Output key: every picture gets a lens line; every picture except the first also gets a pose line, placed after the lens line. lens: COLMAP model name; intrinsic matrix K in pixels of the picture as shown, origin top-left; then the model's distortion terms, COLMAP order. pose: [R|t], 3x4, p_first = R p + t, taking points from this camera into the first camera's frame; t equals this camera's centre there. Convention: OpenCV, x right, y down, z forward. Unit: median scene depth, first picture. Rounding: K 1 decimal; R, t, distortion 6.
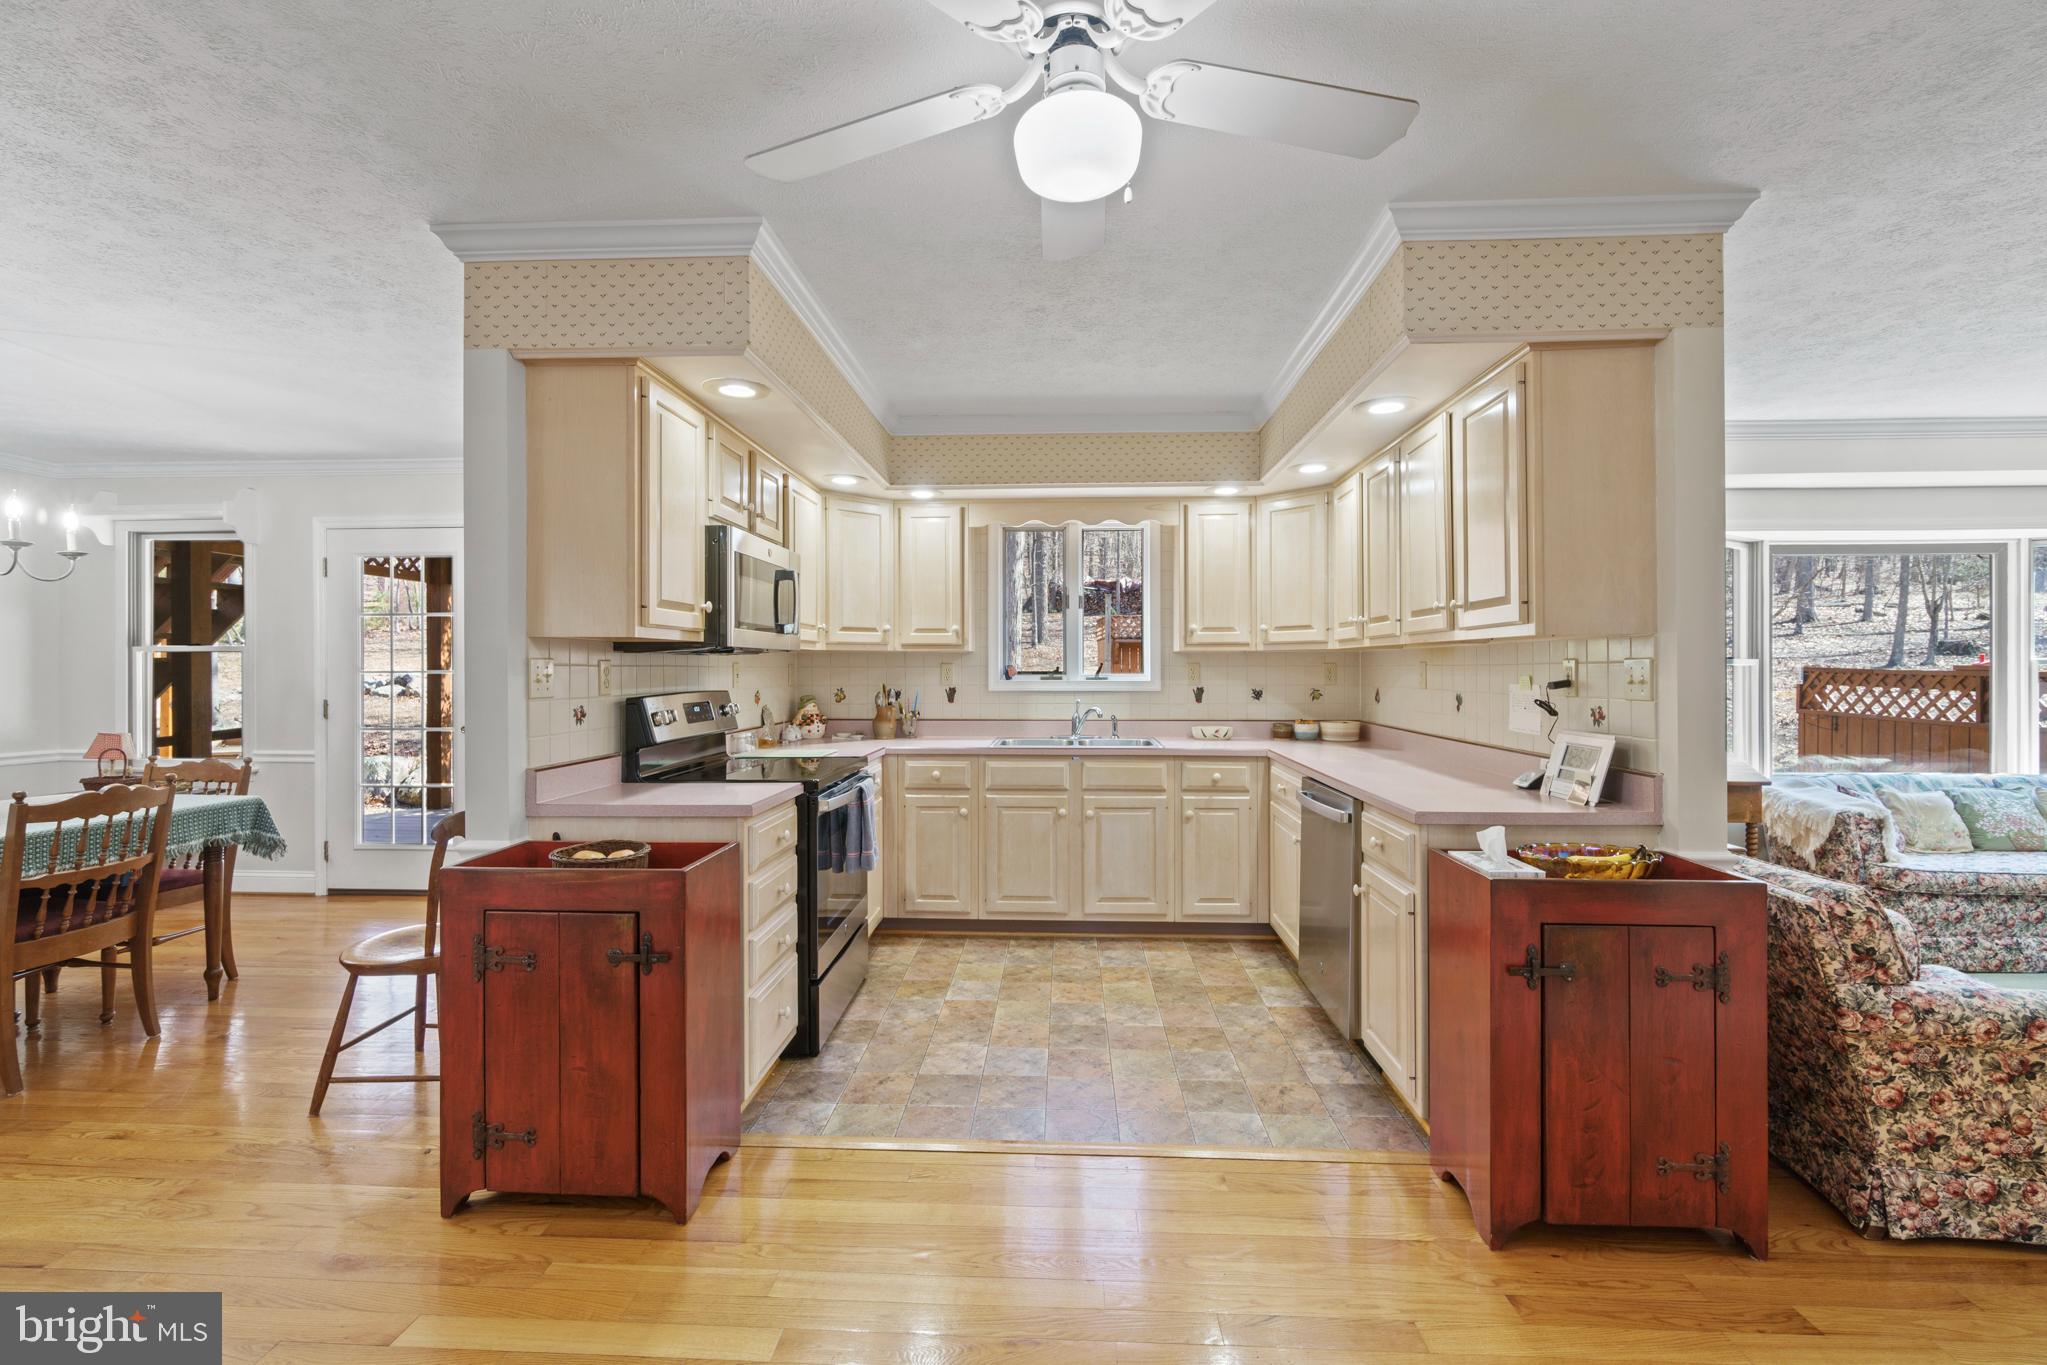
lens RADIAL K [[881.6, 0, 1023.9], [0, 881.6, 664.5], [0, 0, 1]] dist [-0.004451, 0.000733]
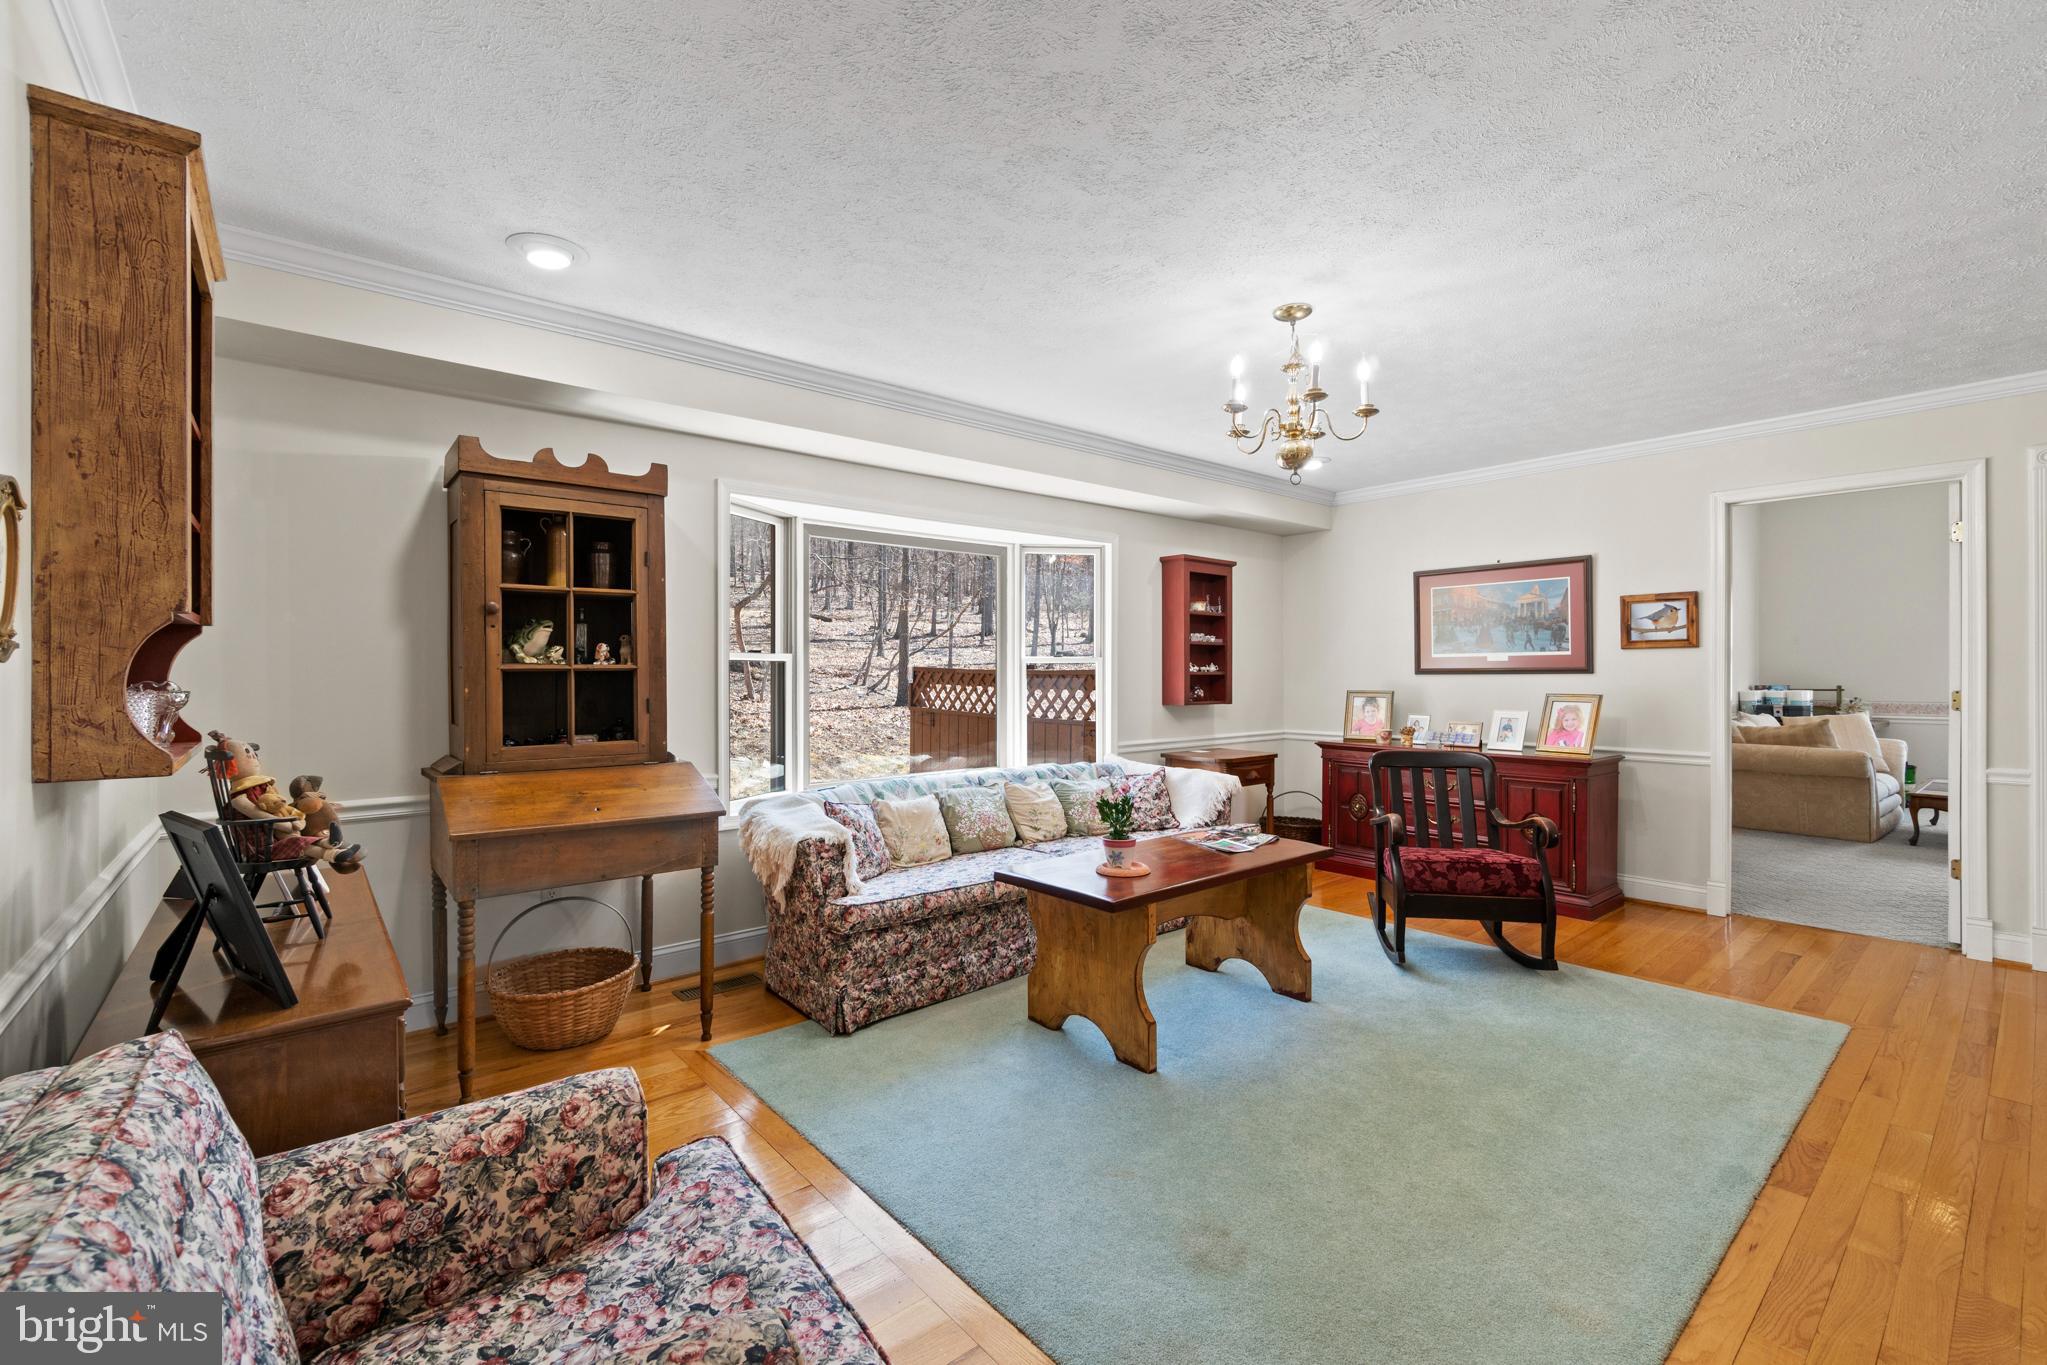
lens RADIAL K [[881.6, 0, 1023.9], [0, 881.6, 664.5], [0, 0, 1]] dist [-0.004451, 0.000733]
pose [[0.727867, 0.006401, 0.685689, 0.490441], [-0.003935, 0.999979, -0.005158, 0.010212], [-0.685707, 0.001056, 0.727877, 0.256612]]
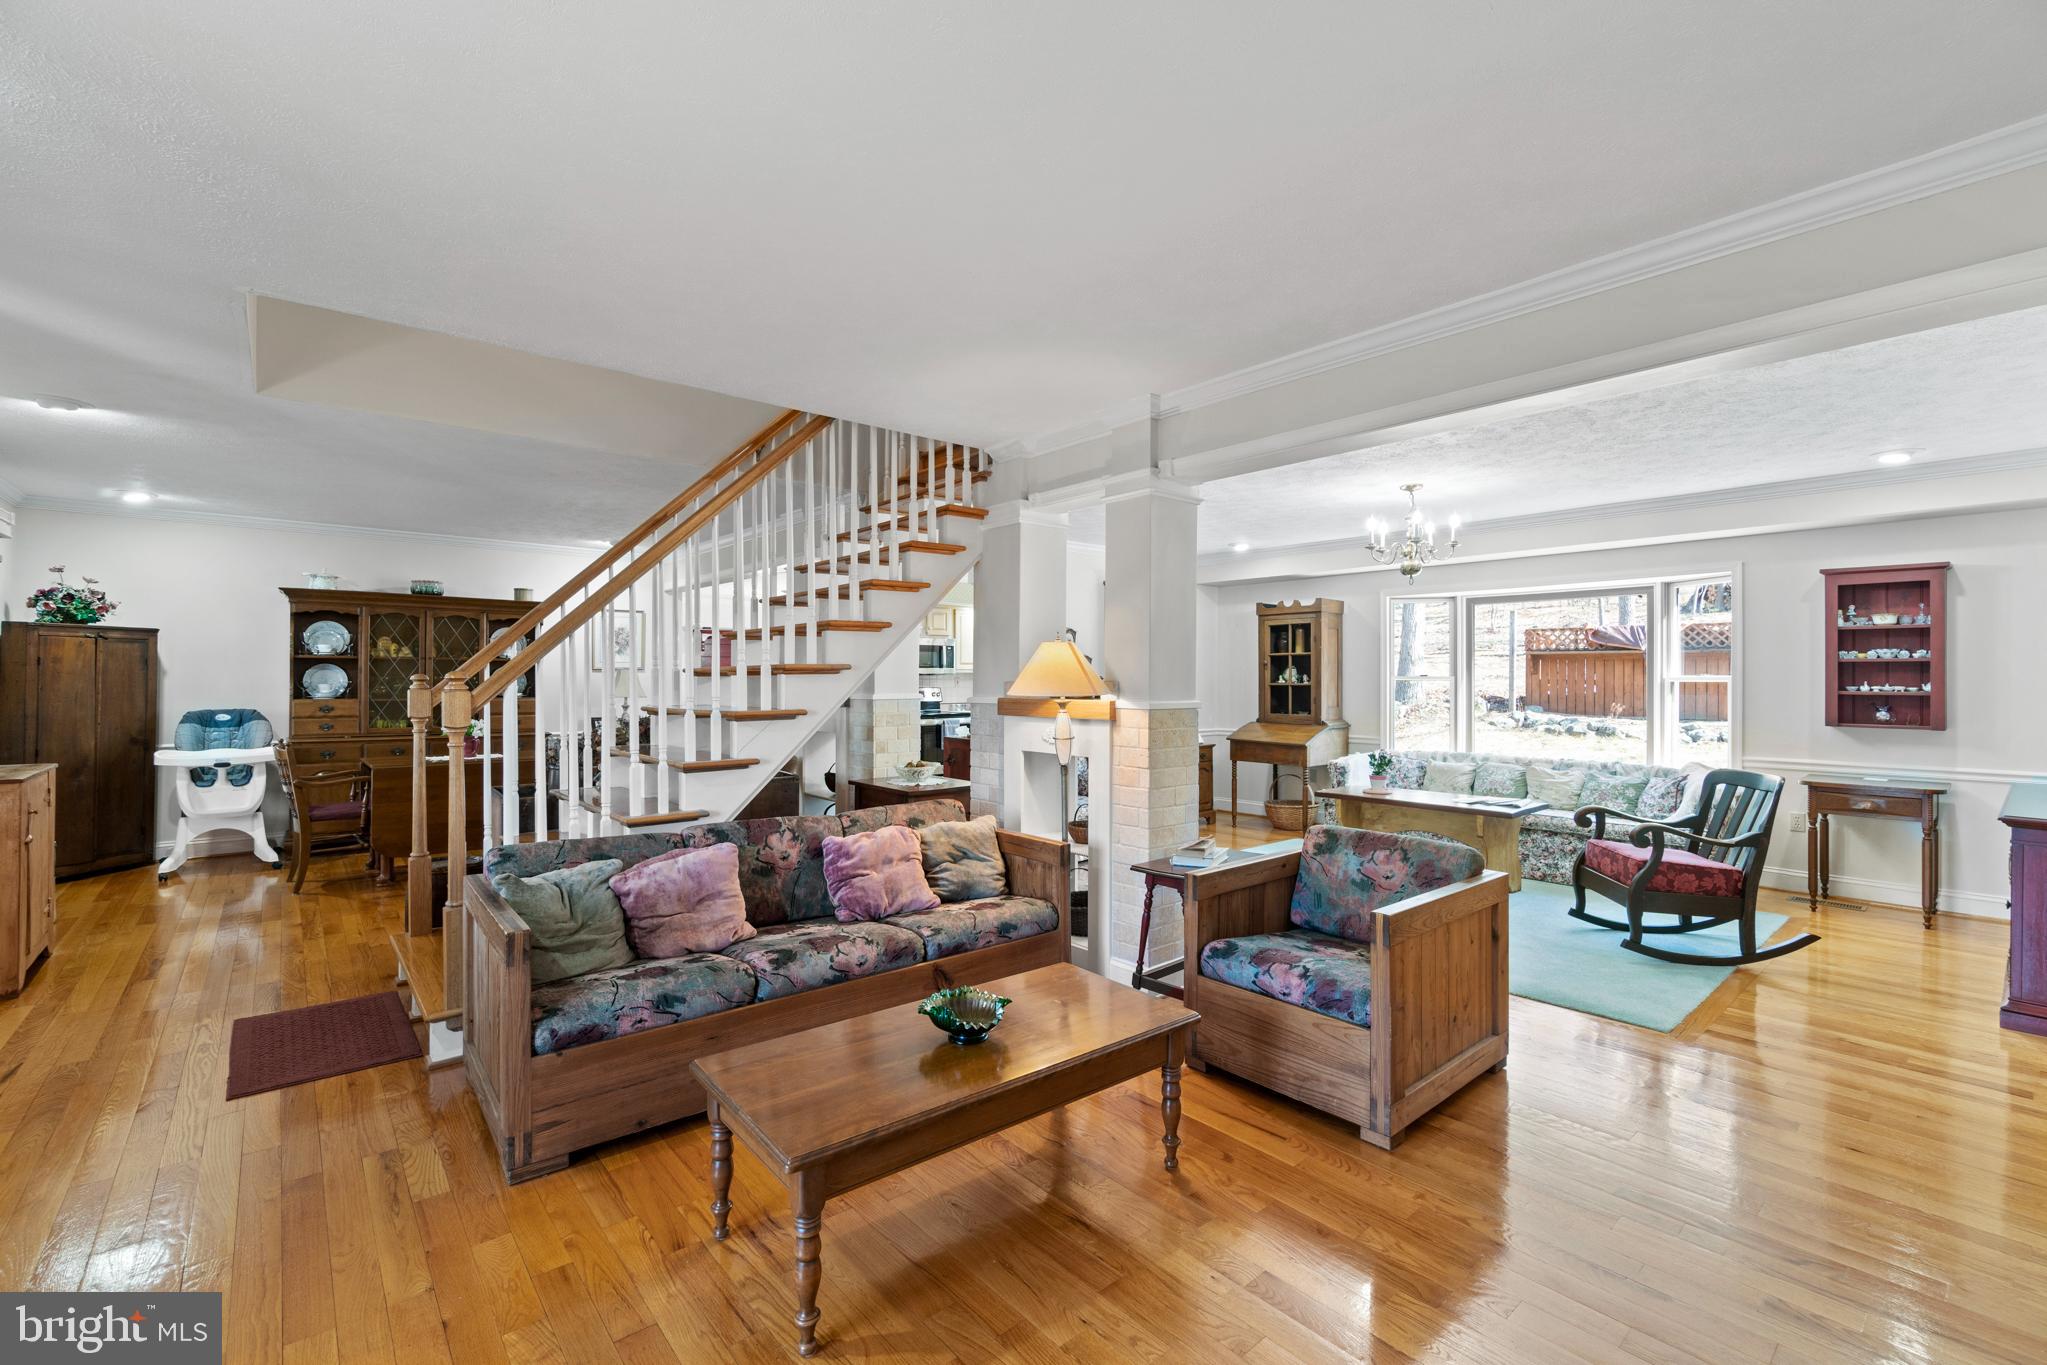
lens RADIAL K [[882.9, 0, 1031.3], [0, 882.9, 673.0], [0, 0, 1]] dist [0.002945, 0.000761]
pose [[0.689056, -0.001038, -0.724707, 1.706858], [0.002392, 0.999997, 0.000843, -0.016743], [0.724704, -0.002314, 0.689057, -0.654826]]
